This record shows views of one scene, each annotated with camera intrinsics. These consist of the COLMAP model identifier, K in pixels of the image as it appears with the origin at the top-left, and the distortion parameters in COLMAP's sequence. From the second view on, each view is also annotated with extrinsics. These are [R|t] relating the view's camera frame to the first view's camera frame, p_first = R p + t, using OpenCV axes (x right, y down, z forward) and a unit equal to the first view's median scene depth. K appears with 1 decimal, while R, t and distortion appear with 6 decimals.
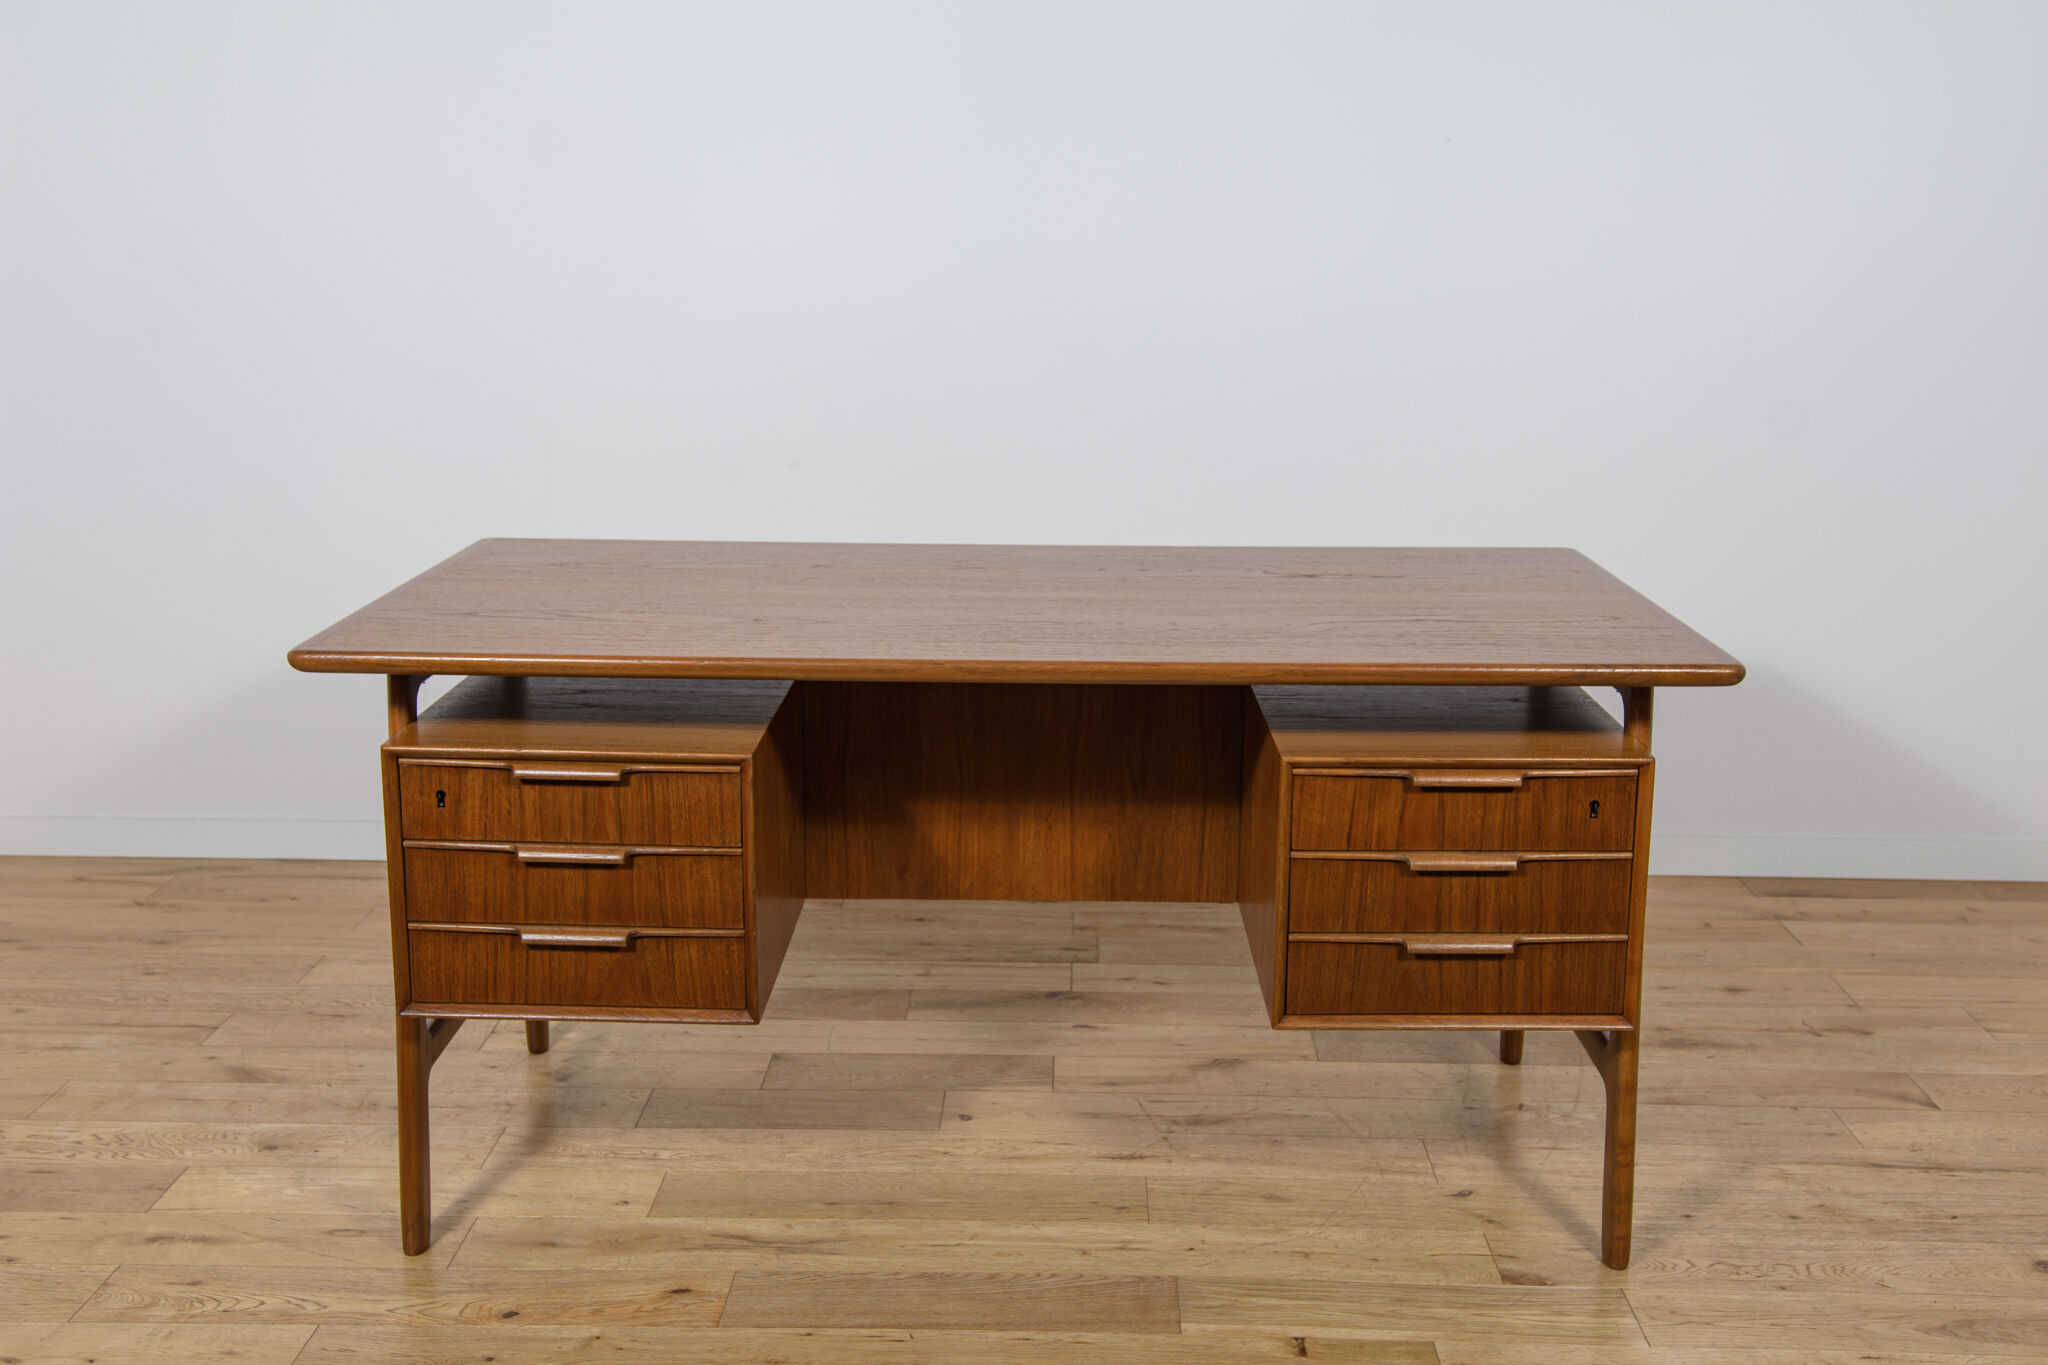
lens RADIAL K [[2261.9, 0, 1011.7], [0, 2261.9, 652.3], [0, 0, 1]] dist [0.009143, 0.000000]
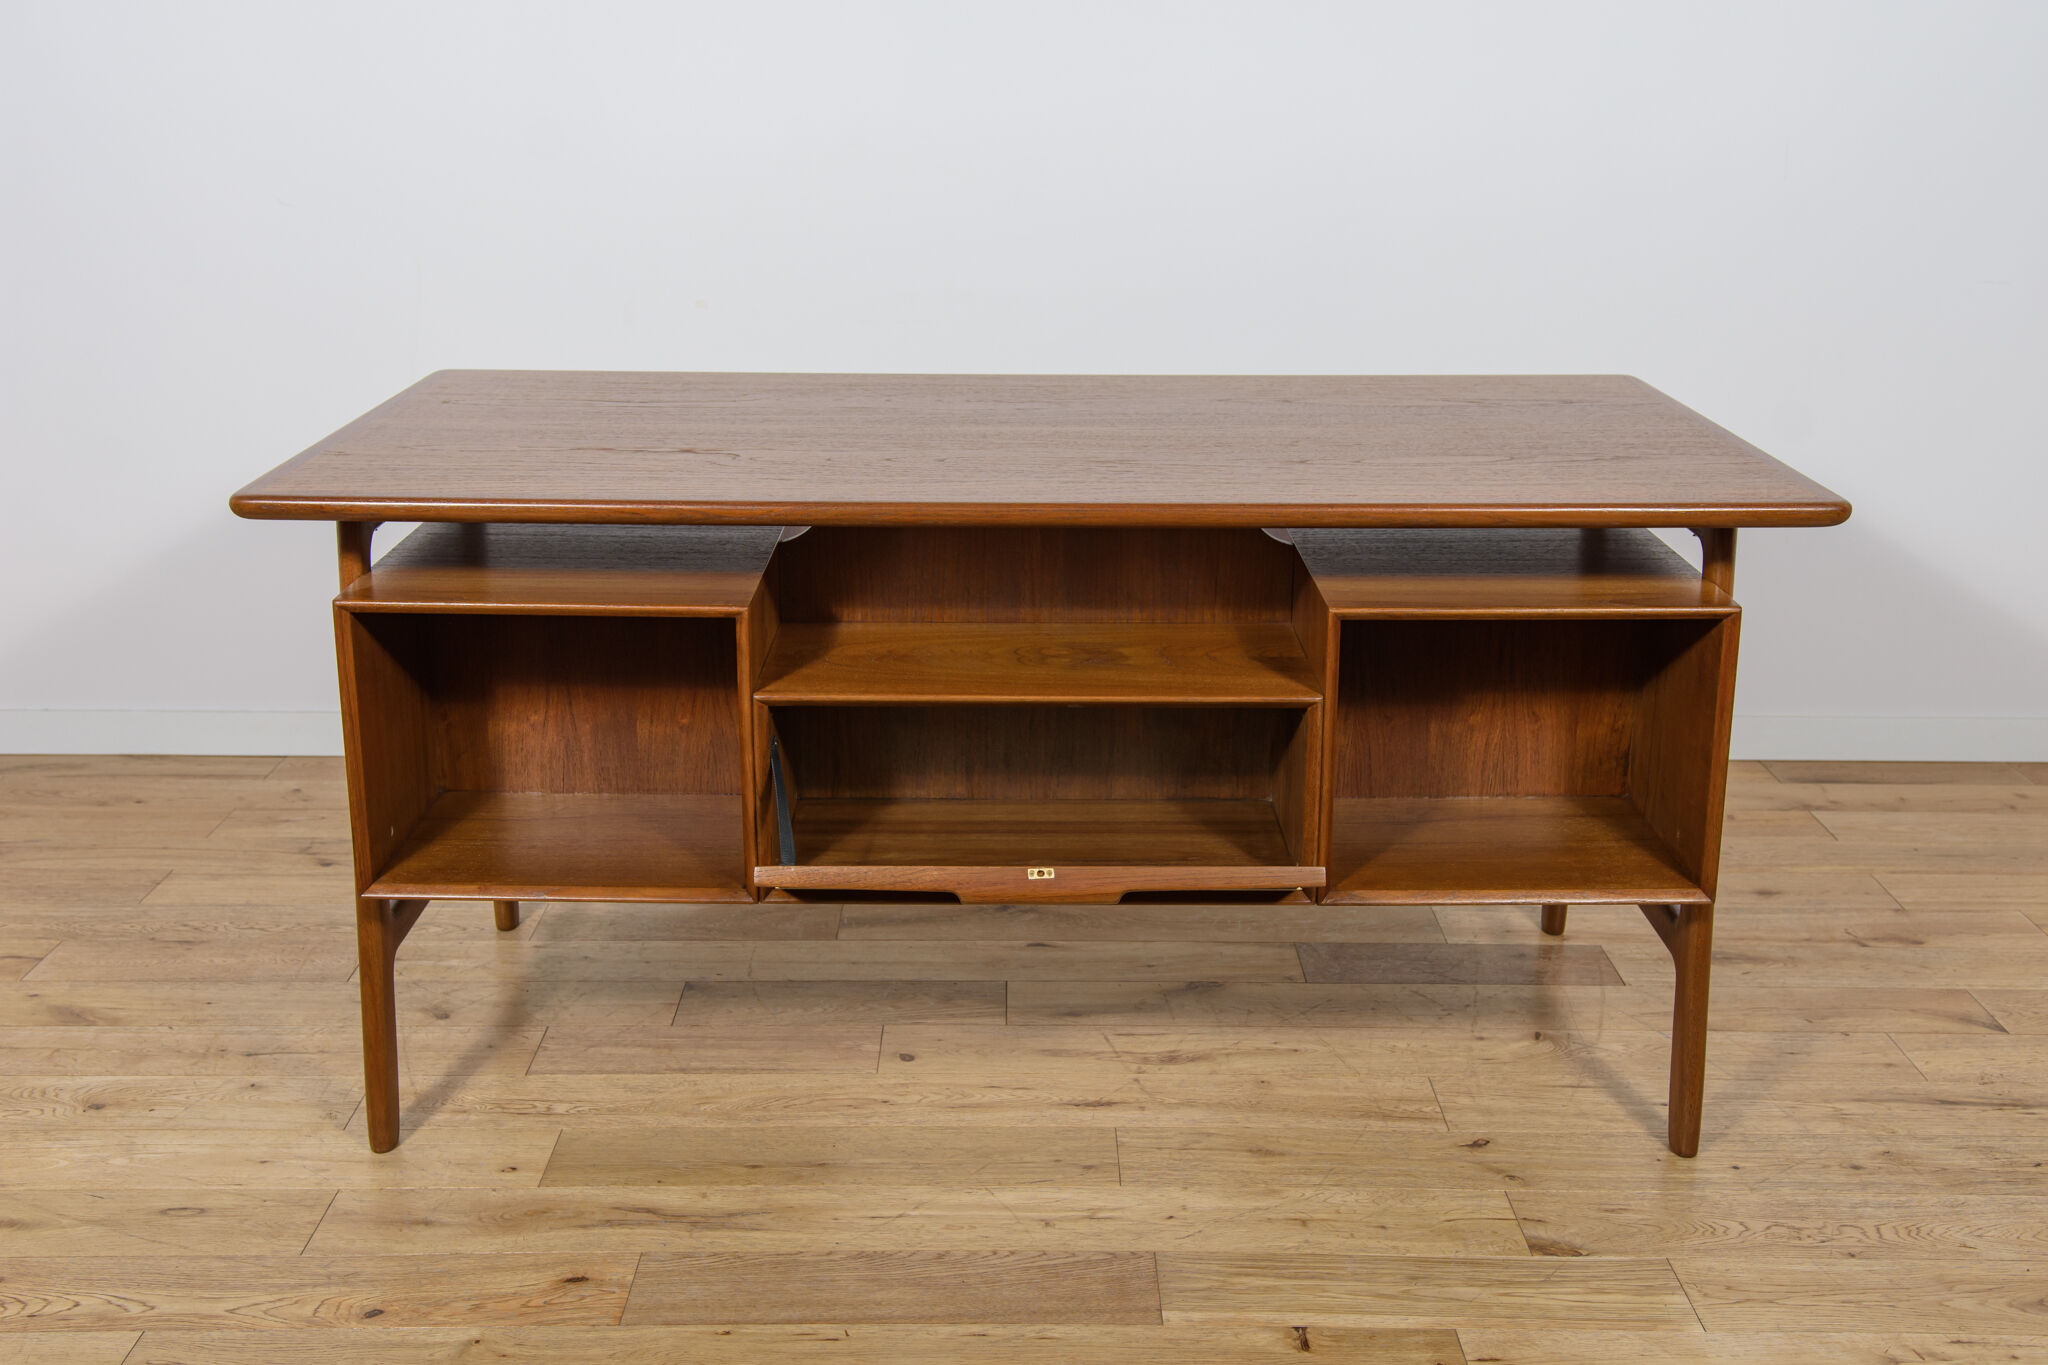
lens RADIAL K [[2261.9, 0, 1019.0], [0, 2261.9, 751.2], [0, 0, 1]] dist [0.009143, 0.000000]
pose [[0.999439, -0.008894, 0.032281, -0.004903], [0.005365, 0.994158, 0.107804, -0.006494], [-0.033051, -0.107571, 0.993648, 0.160098]]
